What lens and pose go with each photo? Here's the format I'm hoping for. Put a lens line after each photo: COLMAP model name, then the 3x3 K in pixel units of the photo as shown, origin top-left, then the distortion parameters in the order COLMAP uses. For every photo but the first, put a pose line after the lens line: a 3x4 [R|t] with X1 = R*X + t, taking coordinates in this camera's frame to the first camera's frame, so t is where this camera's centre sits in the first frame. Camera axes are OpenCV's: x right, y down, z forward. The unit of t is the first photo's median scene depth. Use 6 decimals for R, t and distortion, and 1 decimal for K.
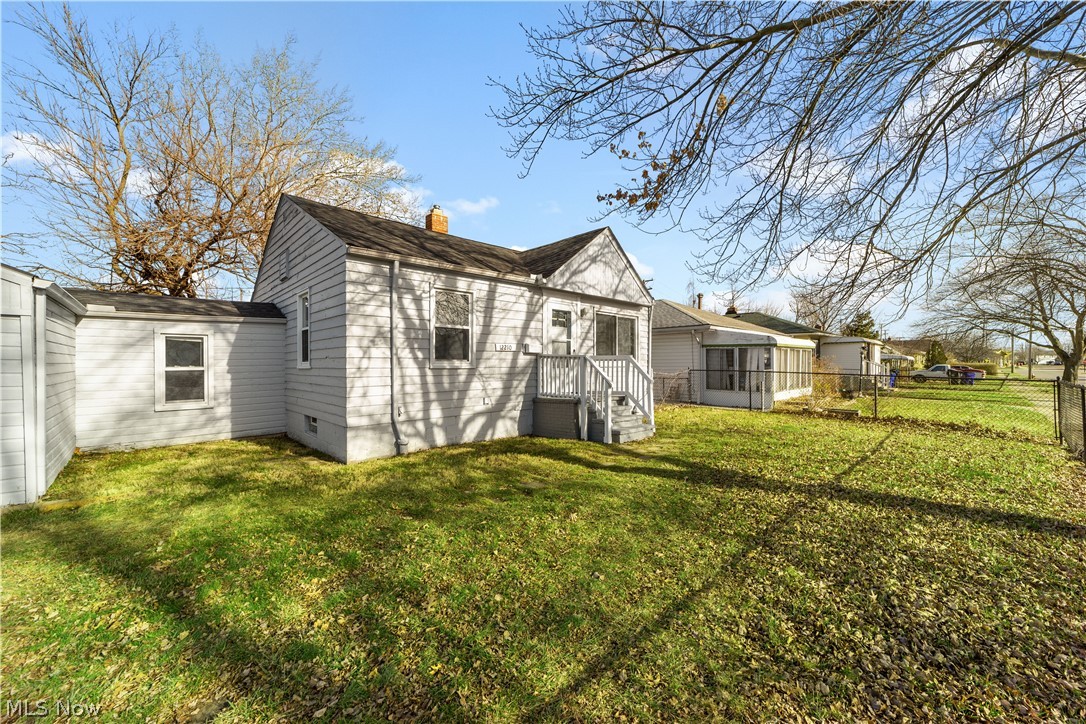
lens RADIAL K [[422.3, 0, 541.3], [0, 422.3, 363.7], [0, 0, 1]] dist [-0.008170, 0.001324]
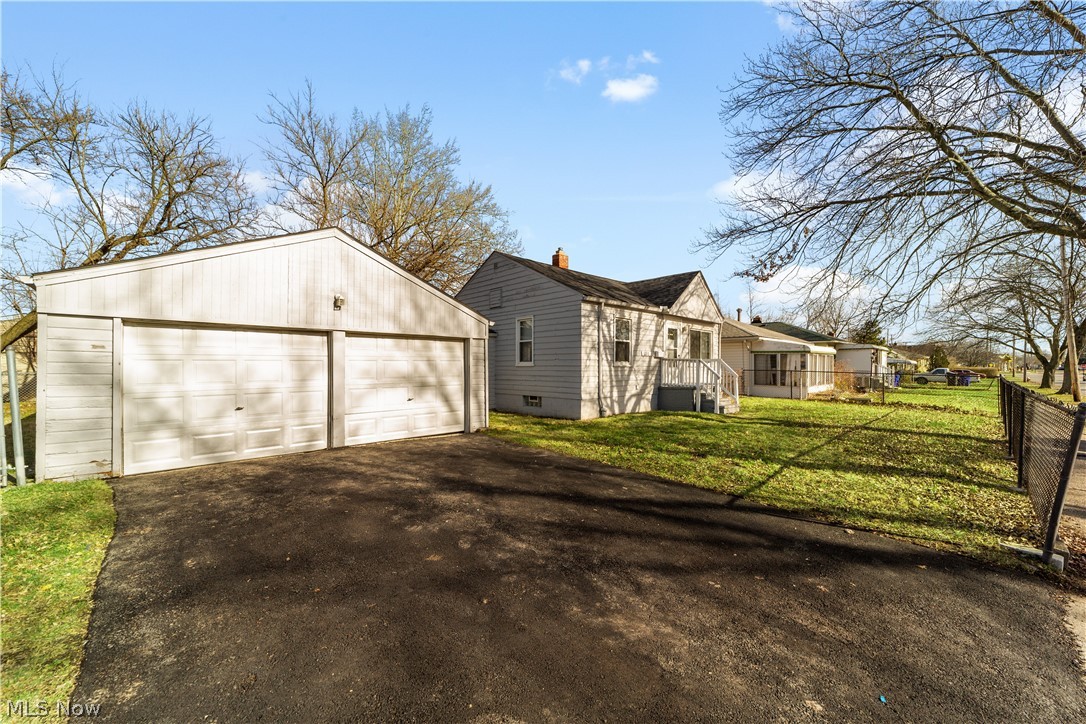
lens RADIAL K [[422.3, 0, 544.9], [0, 422.3, 363.6], [0, 0, 1]] dist [-0.008170, 0.001324]
pose [[0.999979, 0.005071, -0.004068, -0.386945], [-0.005096, 0.999968, -0.006155, 0.008902], [0.004037, 0.006176, 0.999973, -0.479764]]
